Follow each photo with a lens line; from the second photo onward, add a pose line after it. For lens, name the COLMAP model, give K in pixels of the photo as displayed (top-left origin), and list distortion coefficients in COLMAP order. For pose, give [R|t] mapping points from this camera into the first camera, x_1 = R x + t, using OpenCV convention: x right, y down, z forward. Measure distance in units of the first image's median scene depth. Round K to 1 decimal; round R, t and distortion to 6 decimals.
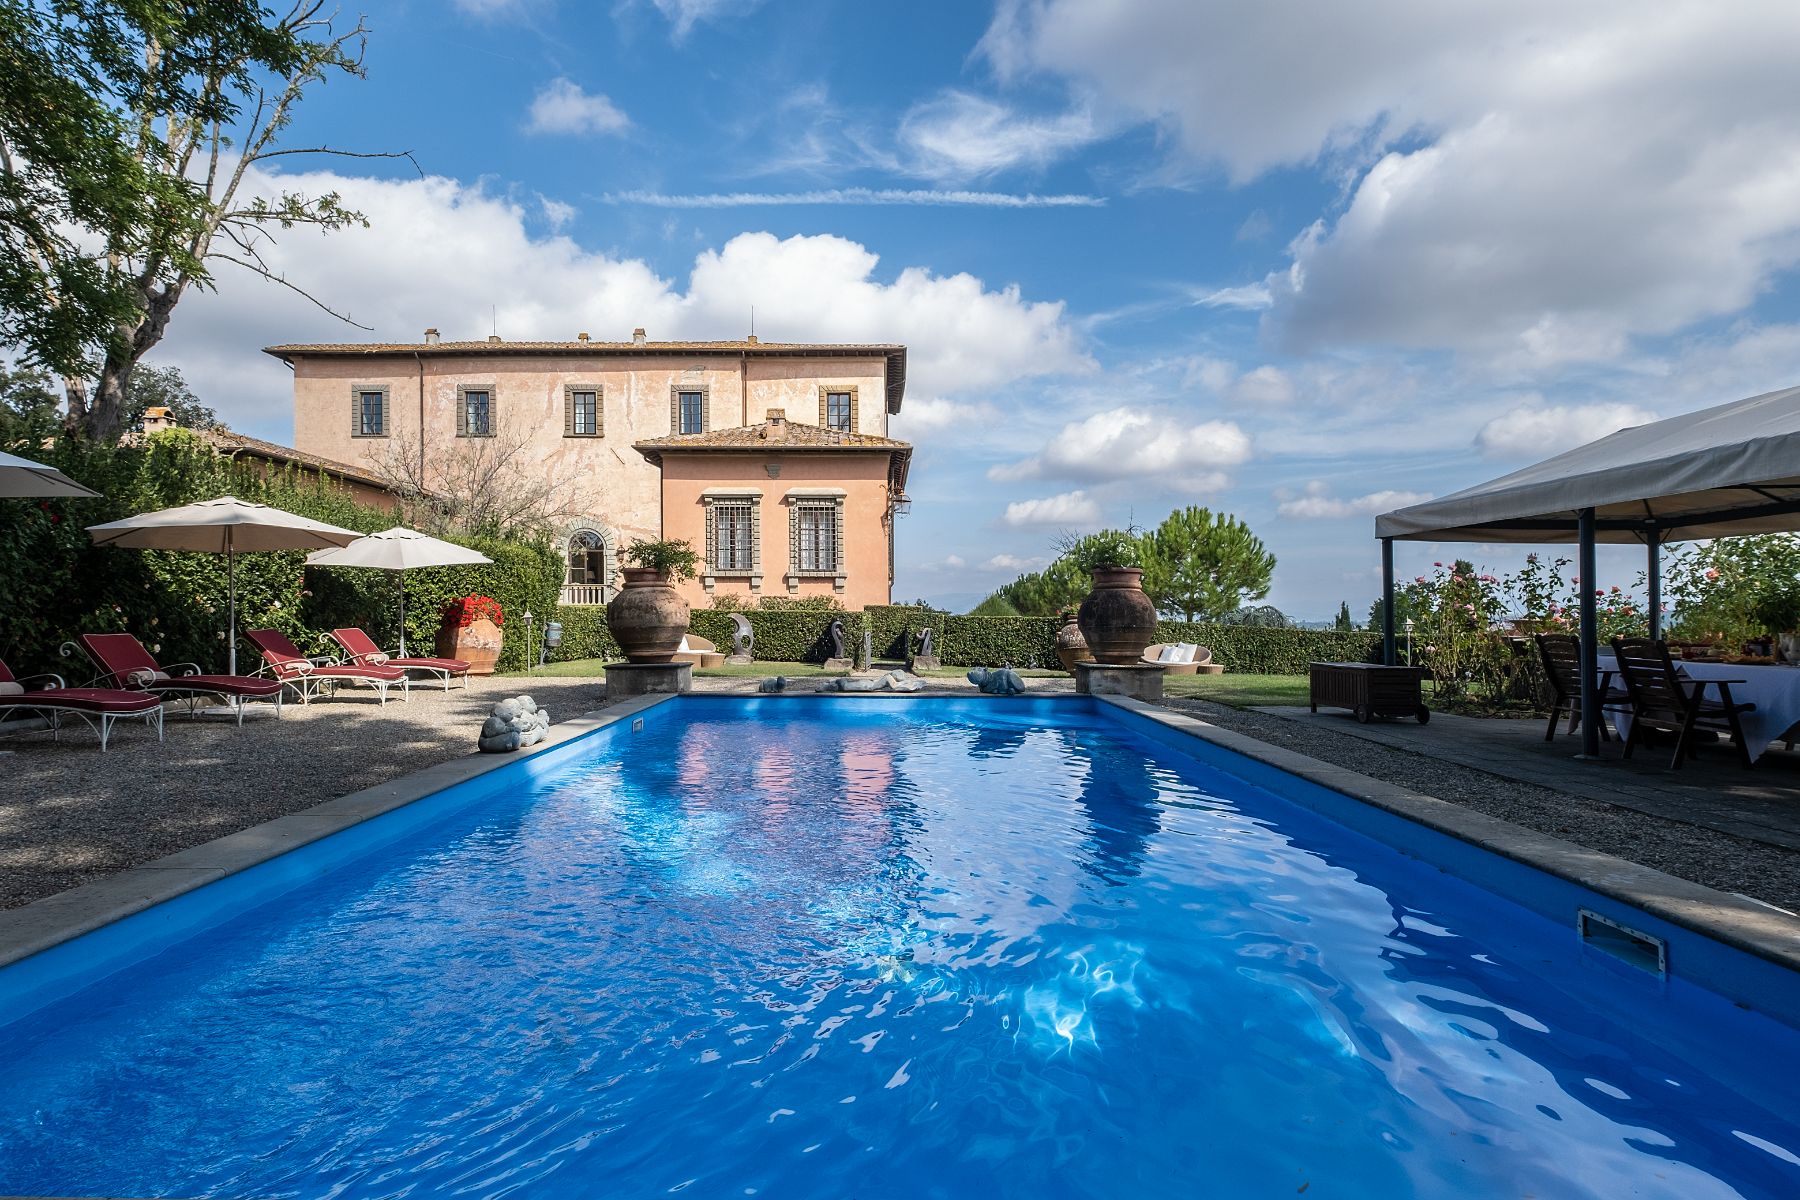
lens RADIAL K [[1062.2, 0, 900.0], [0, 1062.2, 600.0], [0, 0, 1]] dist [-0.000502, 0.000834]
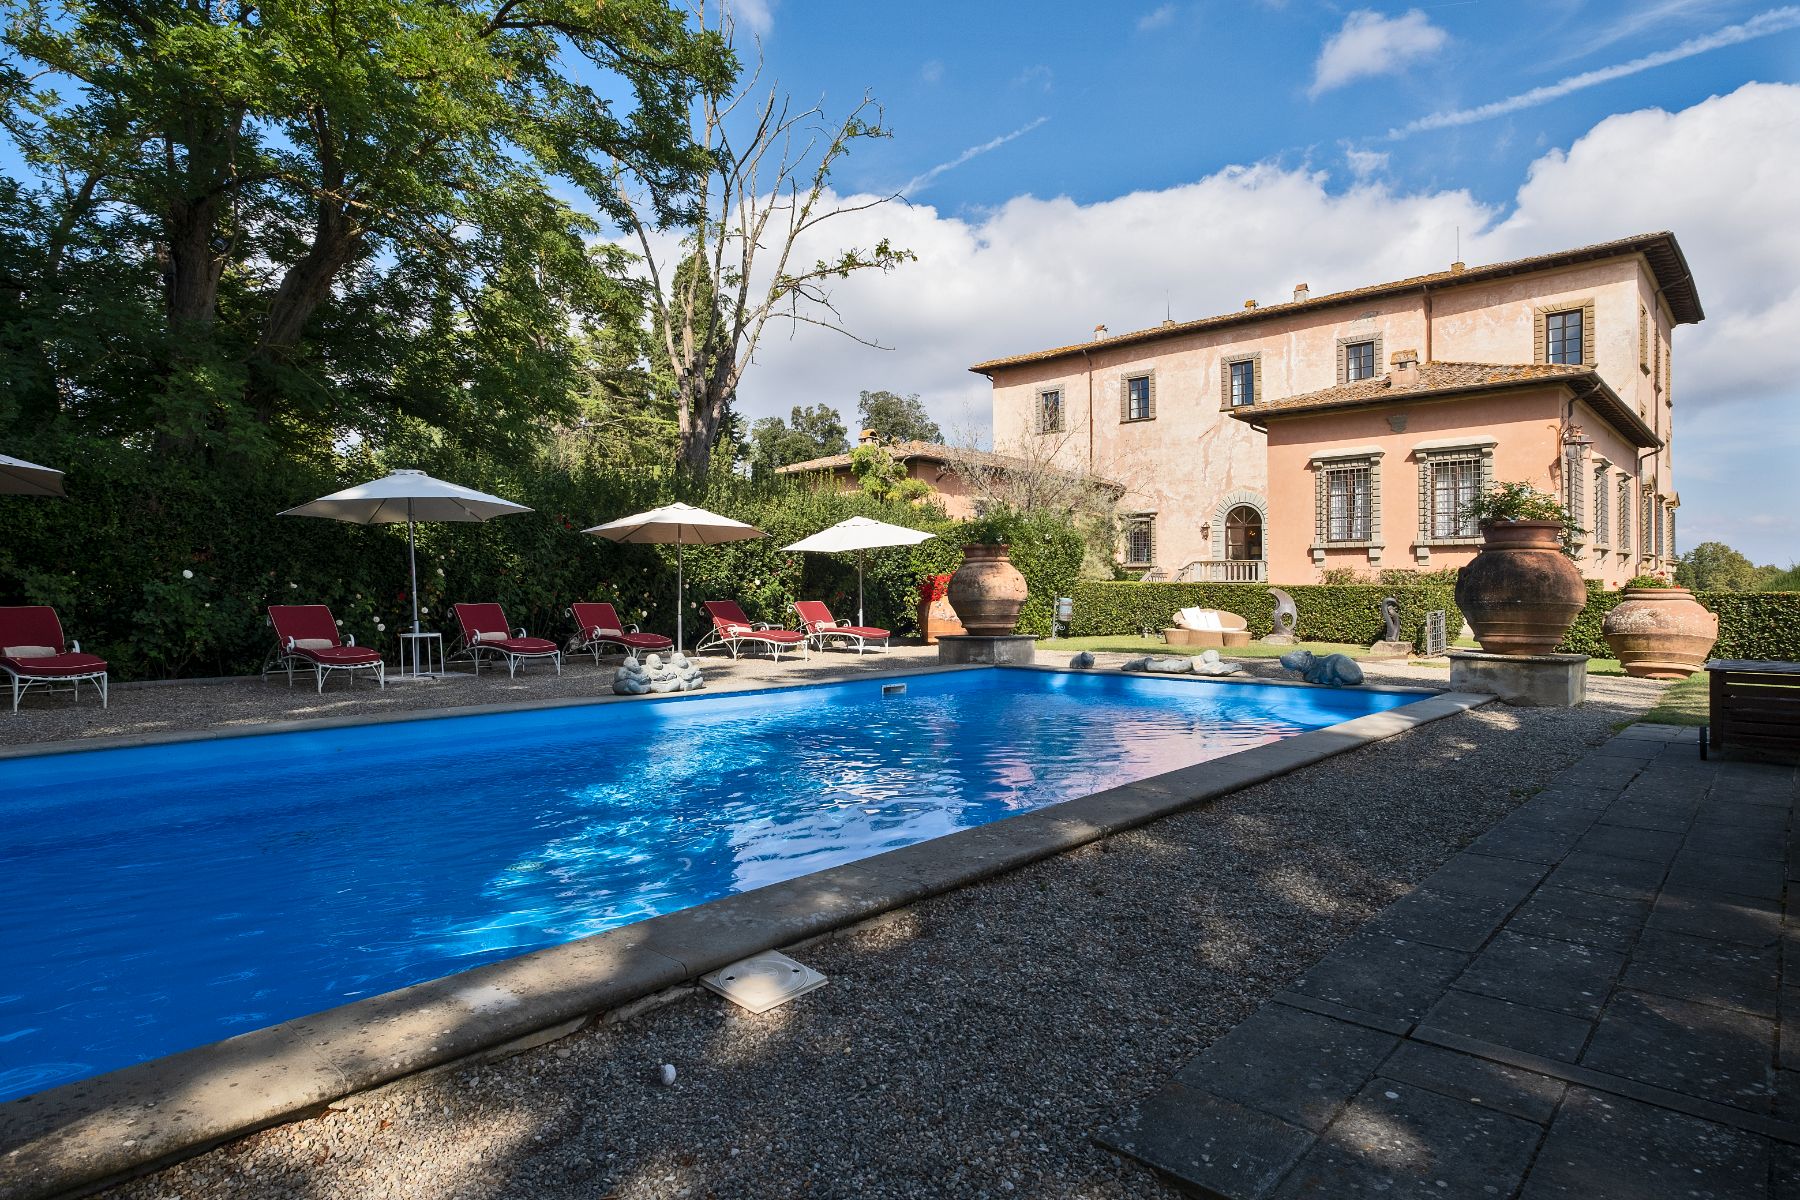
lens RADIAL K [[1044.9, 0, 805.5], [0, 1044.9, 599.7], [0, 0, 1]] dist [0.005867, 0.002985]
pose [[0.703380, 0.003213, -0.710807, 0.146944], [0.011135, 0.999817, 0.015538, 0.002555], [0.710727, -0.018844, 0.703215, 0.059126]]
